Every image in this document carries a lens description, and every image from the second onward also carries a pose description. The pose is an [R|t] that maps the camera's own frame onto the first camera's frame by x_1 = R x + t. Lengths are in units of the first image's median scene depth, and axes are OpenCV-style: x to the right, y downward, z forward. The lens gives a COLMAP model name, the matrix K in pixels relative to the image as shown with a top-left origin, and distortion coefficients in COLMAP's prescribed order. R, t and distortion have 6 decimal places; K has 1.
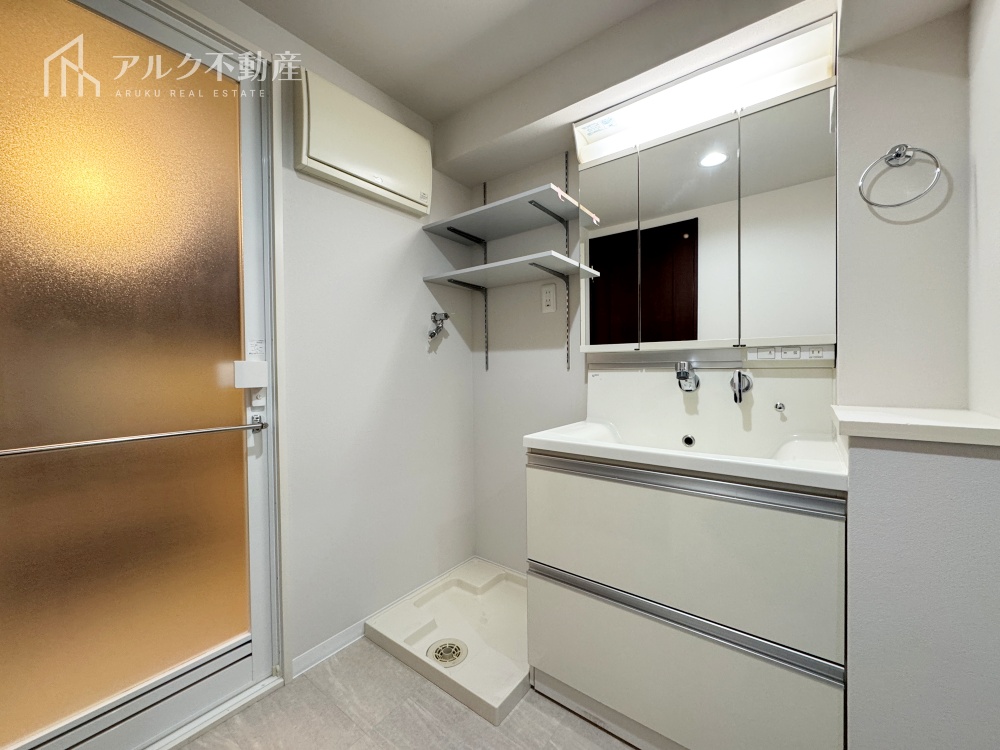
lens RADIAL K [[398.8, 0, 500.9], [0, 398.8, 375.2], [0, 0, 1]] dist [0.000746, 0.000431]
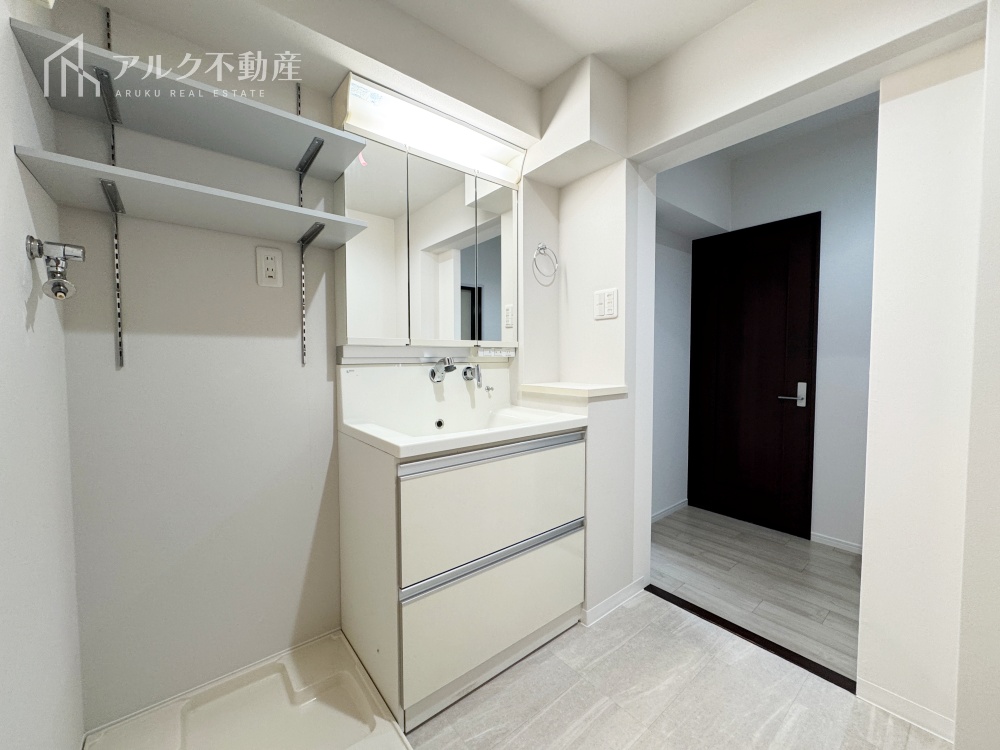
lens RADIAL K [[398.8, 0, 502.5], [0, 398.8, 373.8], [0, 0, 1]] dist [0.000746, 0.000431]
pose [[0.229071, -0.034160, 0.972810, -0.629740], [0.017397, 0.999368, 0.030996, -0.017433], [-0.973254, 0.009824, 0.229521, 0.540932]]
